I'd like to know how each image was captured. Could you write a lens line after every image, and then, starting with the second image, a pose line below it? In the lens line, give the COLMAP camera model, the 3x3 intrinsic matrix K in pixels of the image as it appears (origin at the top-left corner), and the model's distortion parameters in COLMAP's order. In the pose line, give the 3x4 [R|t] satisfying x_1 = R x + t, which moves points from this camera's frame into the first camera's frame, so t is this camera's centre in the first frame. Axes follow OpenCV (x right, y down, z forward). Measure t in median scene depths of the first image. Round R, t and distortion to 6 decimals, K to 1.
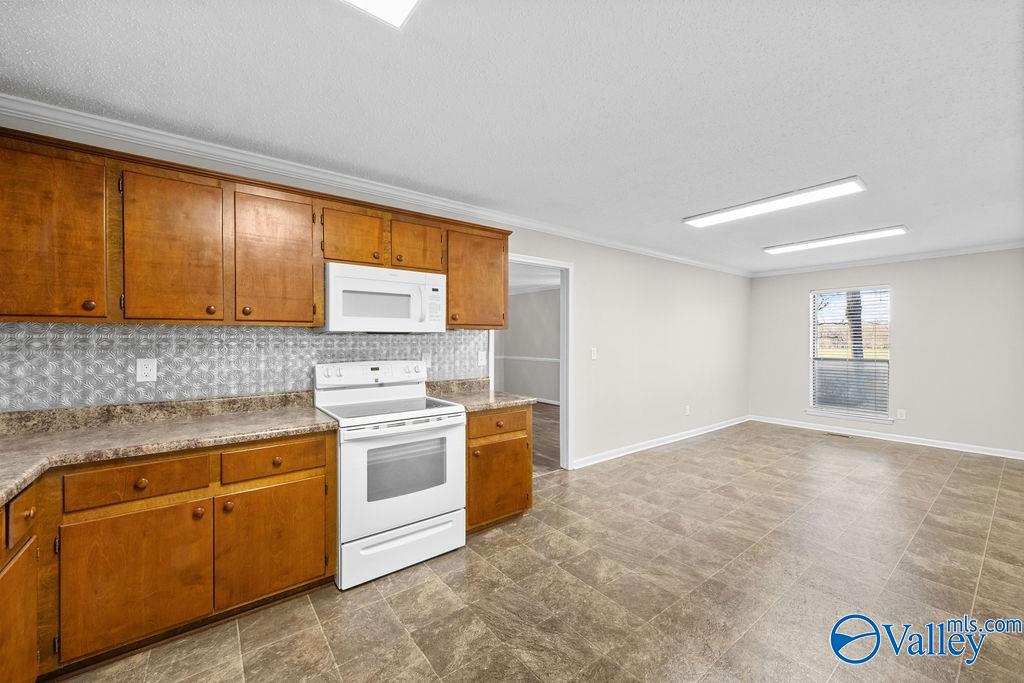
lens RADIAL K [[400.6, 0, 509.4], [0, 400.6, 339.0], [0, 0, 1]] dist [-0.000055, -0.000065]
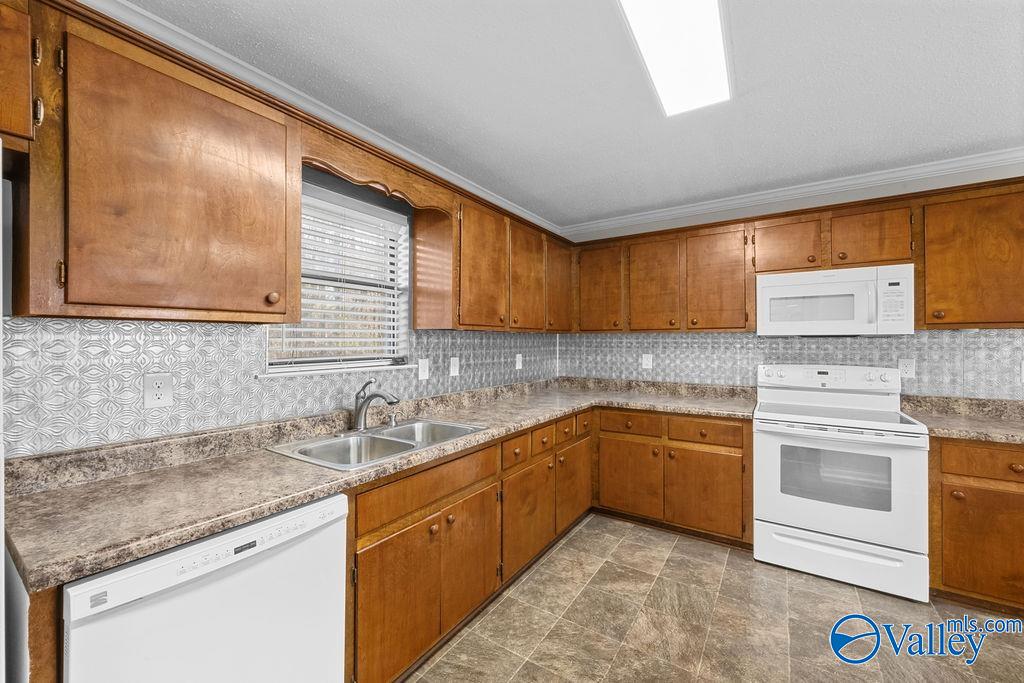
lens RADIAL K [[400.6, 0, 509.4], [0, 400.6, 339.0], [0, 0, 1]] dist [-0.000055, -0.000065]
pose [[0.321866, -0.005897, -0.946767, 0.410545], [-0.001119, 0.999978, -0.006608, -0.000872], [0.946784, 0.003186, 0.321852, -0.042765]]
